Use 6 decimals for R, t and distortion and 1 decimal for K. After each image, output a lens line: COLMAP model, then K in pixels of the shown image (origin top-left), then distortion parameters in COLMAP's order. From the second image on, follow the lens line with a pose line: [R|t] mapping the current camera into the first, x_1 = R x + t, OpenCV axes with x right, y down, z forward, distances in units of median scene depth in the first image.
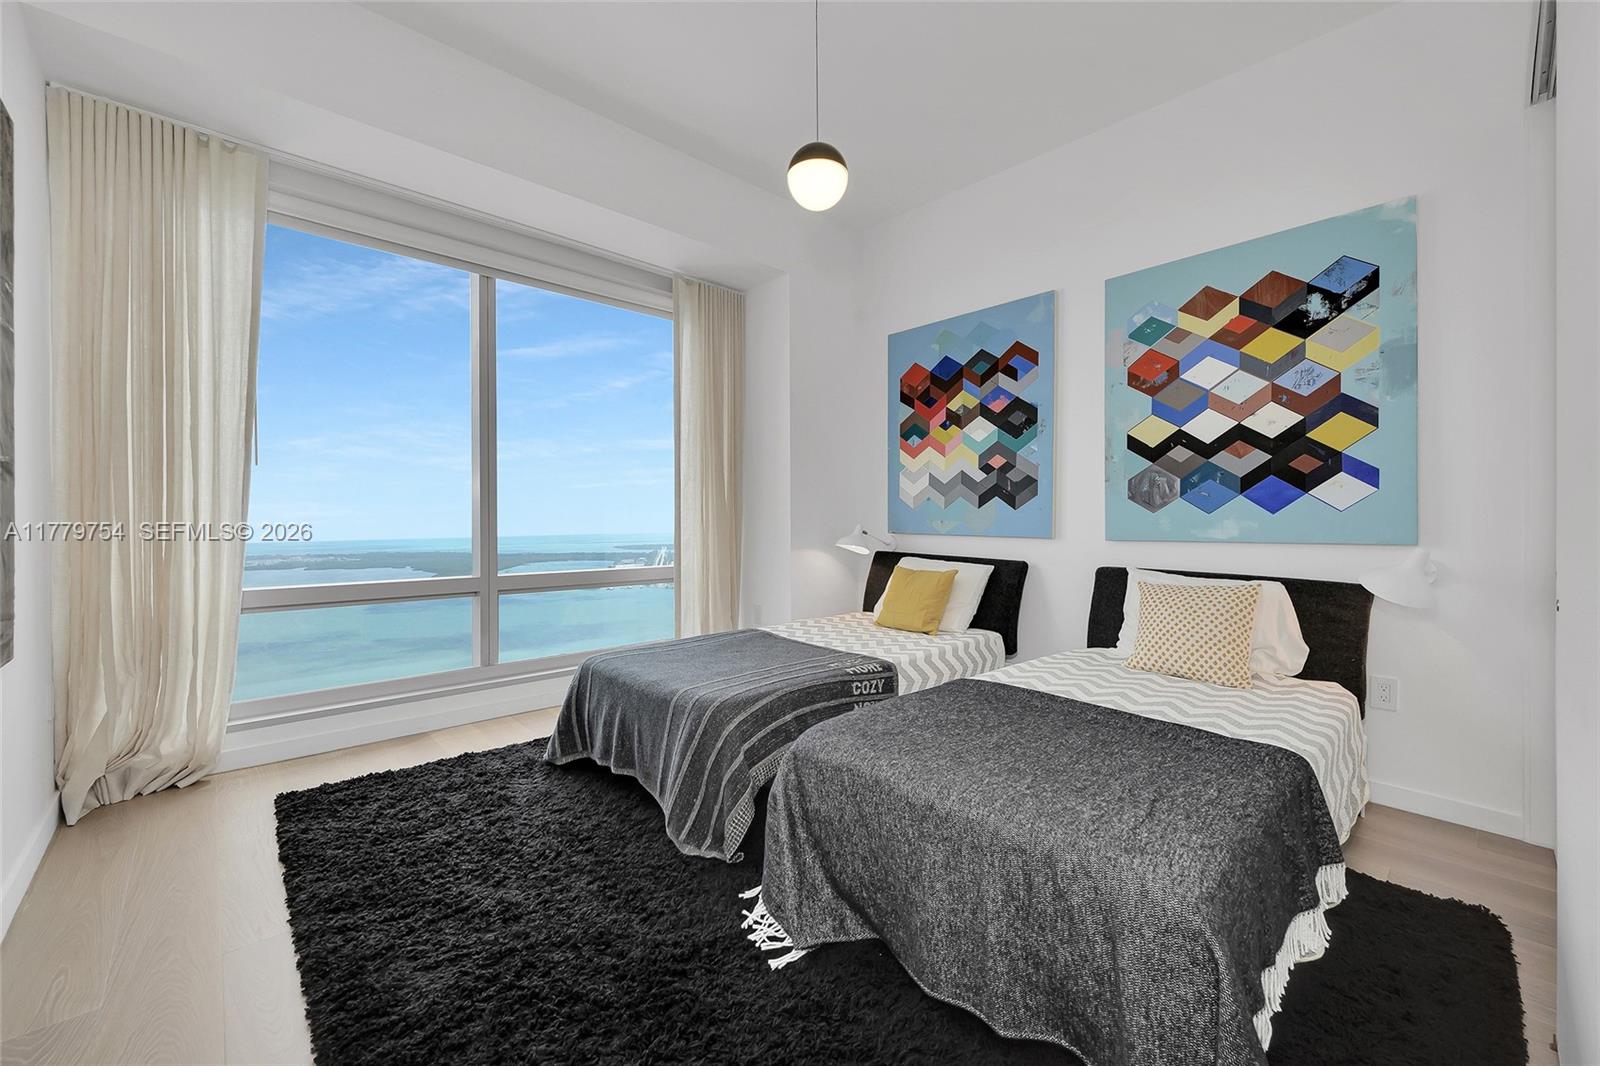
lens RADIAL K [[638.4, 0, 807.2], [0, 638.4, 528.8], [0, 0, 1]] dist [-0.013152, -0.000362]
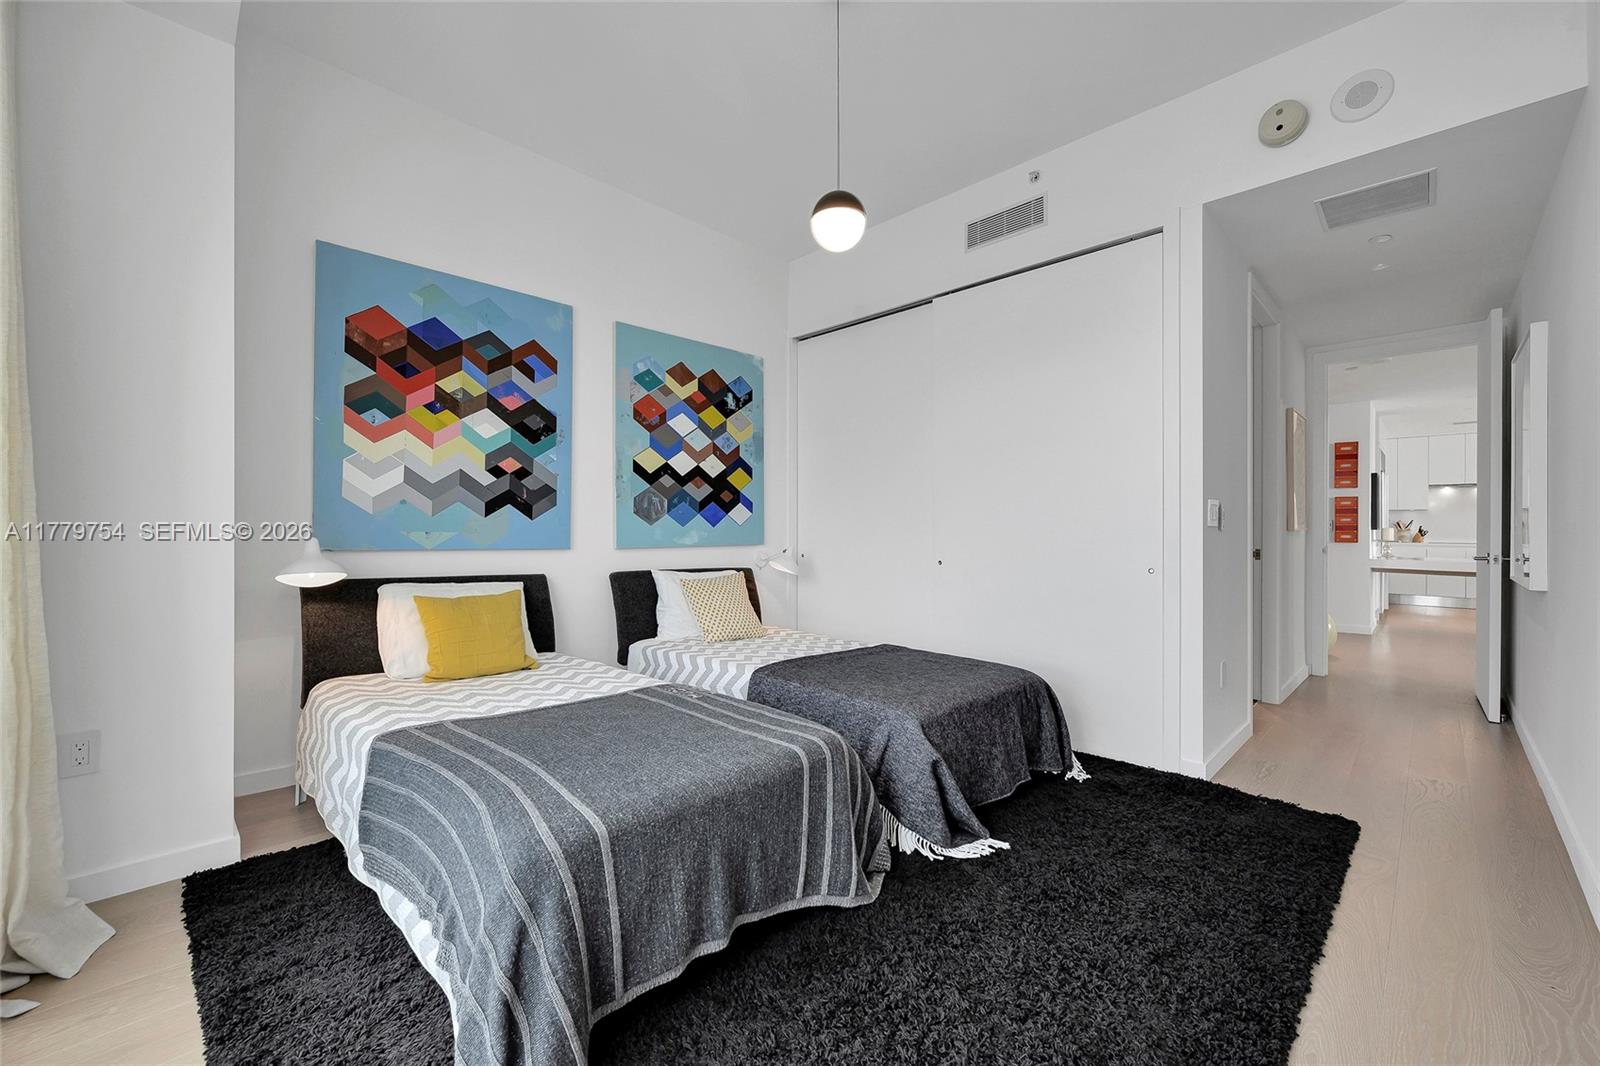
lens RADIAL K [[638.4, 0, 800.5], [0, 638.4, 528.6], [0, 0, 1]] dist [-0.013152, -0.000362]
pose [[-0.047984, -0.001720, 0.998847, -0.723368], [0.006760, 0.999975, 0.002046, -0.018800], [-0.998825, 0.006850, -0.047971, 0.757085]]
